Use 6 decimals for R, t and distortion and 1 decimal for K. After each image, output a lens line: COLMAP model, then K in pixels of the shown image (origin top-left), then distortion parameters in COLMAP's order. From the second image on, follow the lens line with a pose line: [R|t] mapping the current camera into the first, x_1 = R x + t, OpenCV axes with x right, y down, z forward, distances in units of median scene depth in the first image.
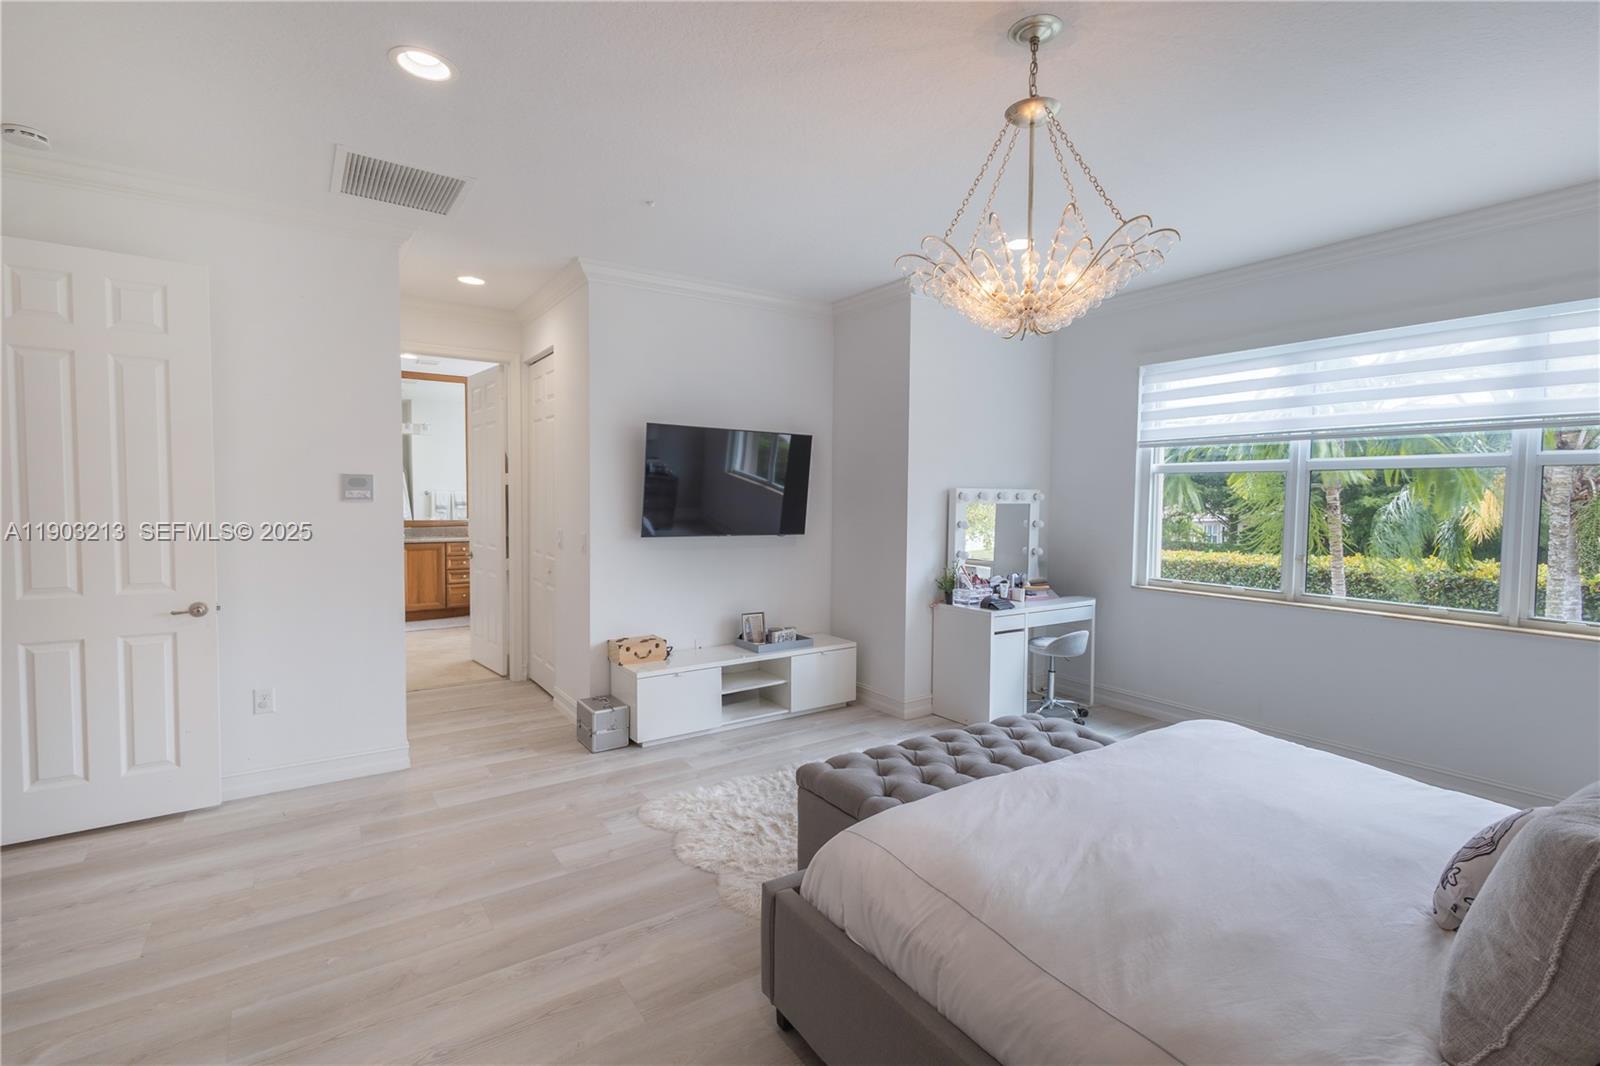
lens RADIAL K [[734.8, 0, 801.1], [0, 734.8, 529.9], [0, 0, 1]] dist [0.014416, -0.005008]
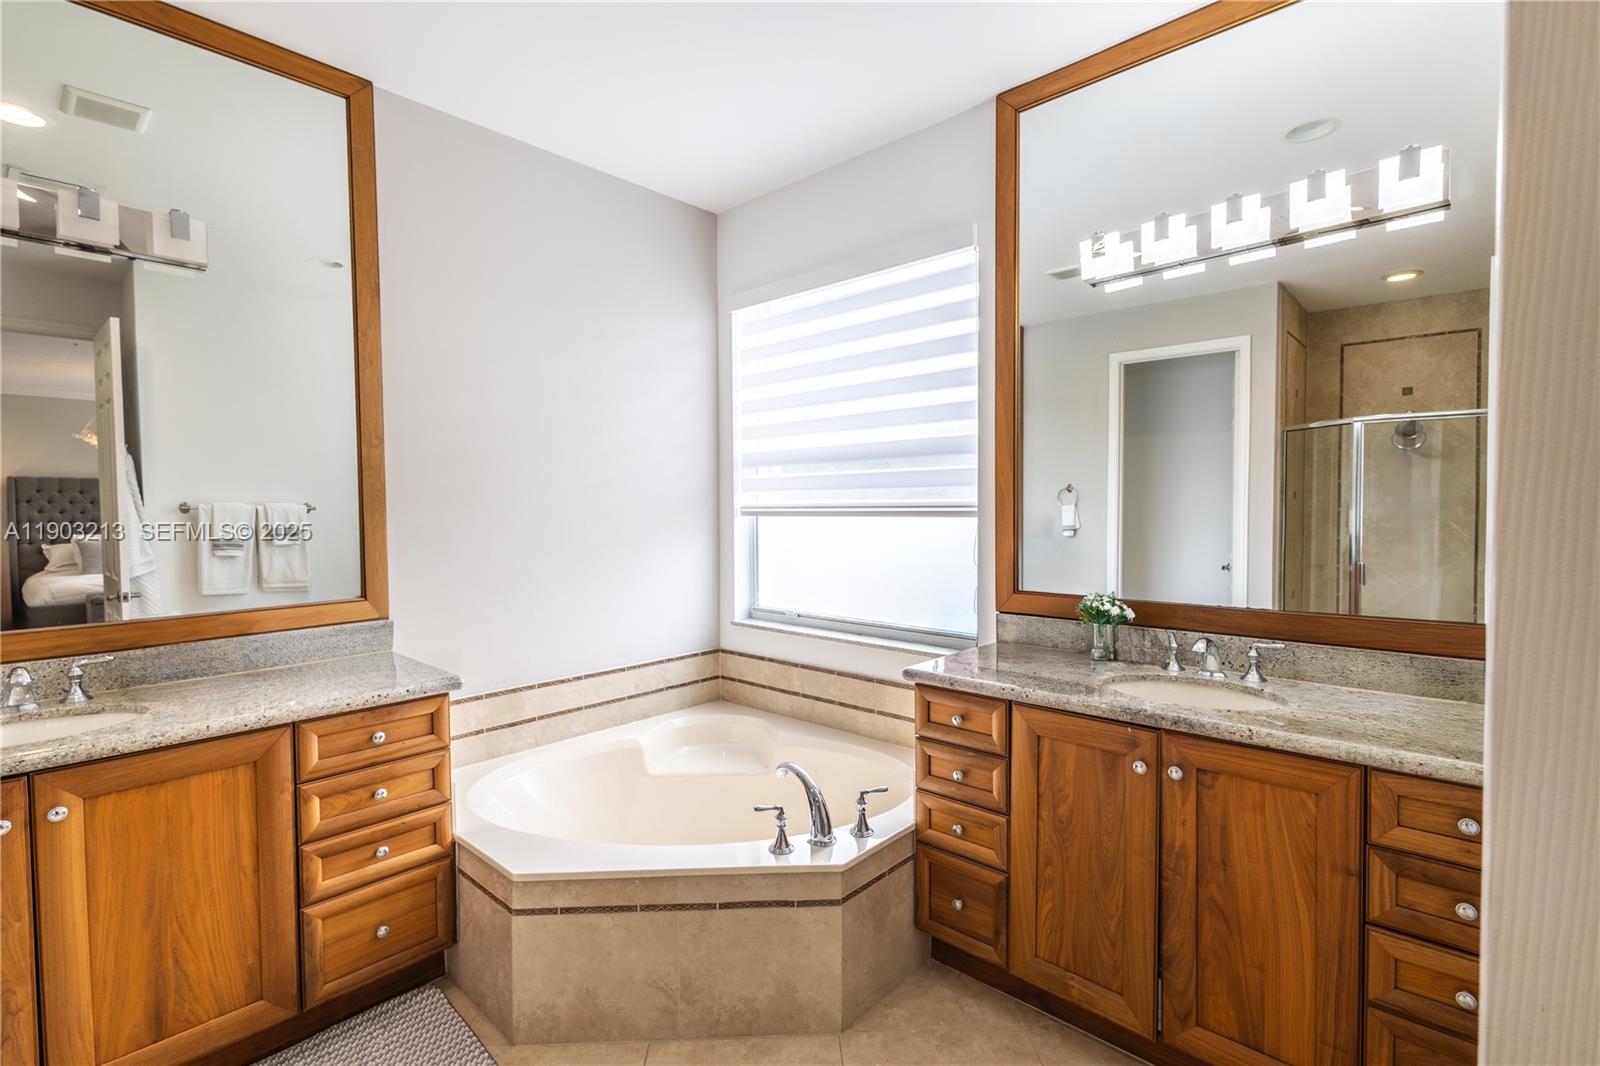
lens RADIAL K [[734.8, 0, 802.1], [0, 734.8, 531.9], [0, 0, 1]] dist [0.014416, -0.005008]
pose [[0.973821, -0.025760, 0.225850, -0.379859], [0.028091, 0.999580, -0.007113, -0.034535], [-0.225572, 0.013272, 0.974136, 0.742338]]
